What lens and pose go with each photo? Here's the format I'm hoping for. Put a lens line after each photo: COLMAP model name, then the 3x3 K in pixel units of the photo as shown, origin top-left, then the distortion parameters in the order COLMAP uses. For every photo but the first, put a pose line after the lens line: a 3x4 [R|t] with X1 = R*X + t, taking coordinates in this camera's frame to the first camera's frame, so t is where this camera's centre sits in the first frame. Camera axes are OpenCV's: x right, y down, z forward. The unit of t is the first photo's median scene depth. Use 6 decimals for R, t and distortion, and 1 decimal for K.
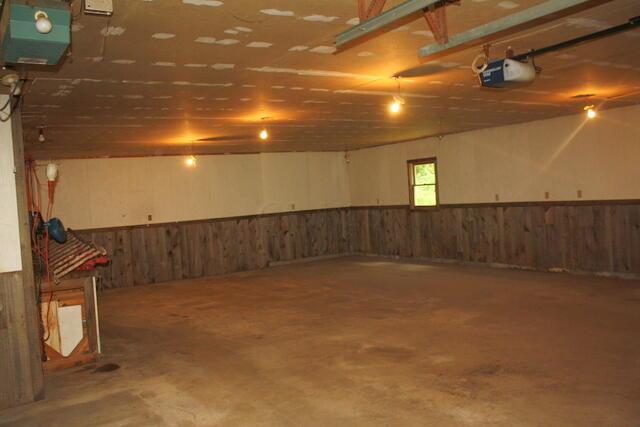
lens RADIAL K [[564.7, 0, 322.6], [0, 564.7, 209.0], [0, 0, 1]] dist [-0.149249, 0.132156]
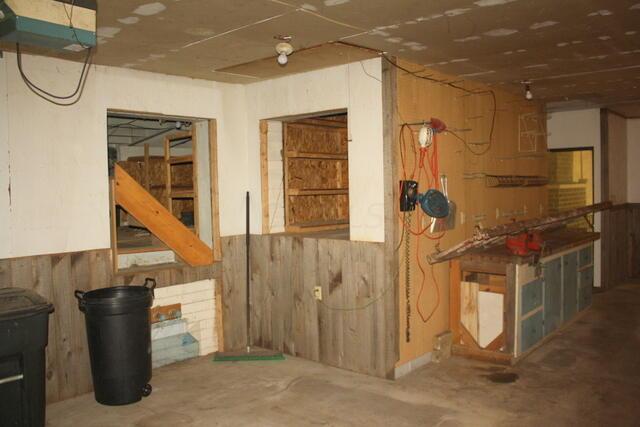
lens RADIAL K [[564.7, 0, 322.6], [0, 564.7, 209.0], [0, 0, 1]] dist [-0.149249, 0.132156]
pose [[0.264810, 0.102796, -0.958806, 0.294263], [-0.025425, 0.994700, 0.099622, -0.033583], [0.963965, -0.002004, 0.266020, 0.522121]]
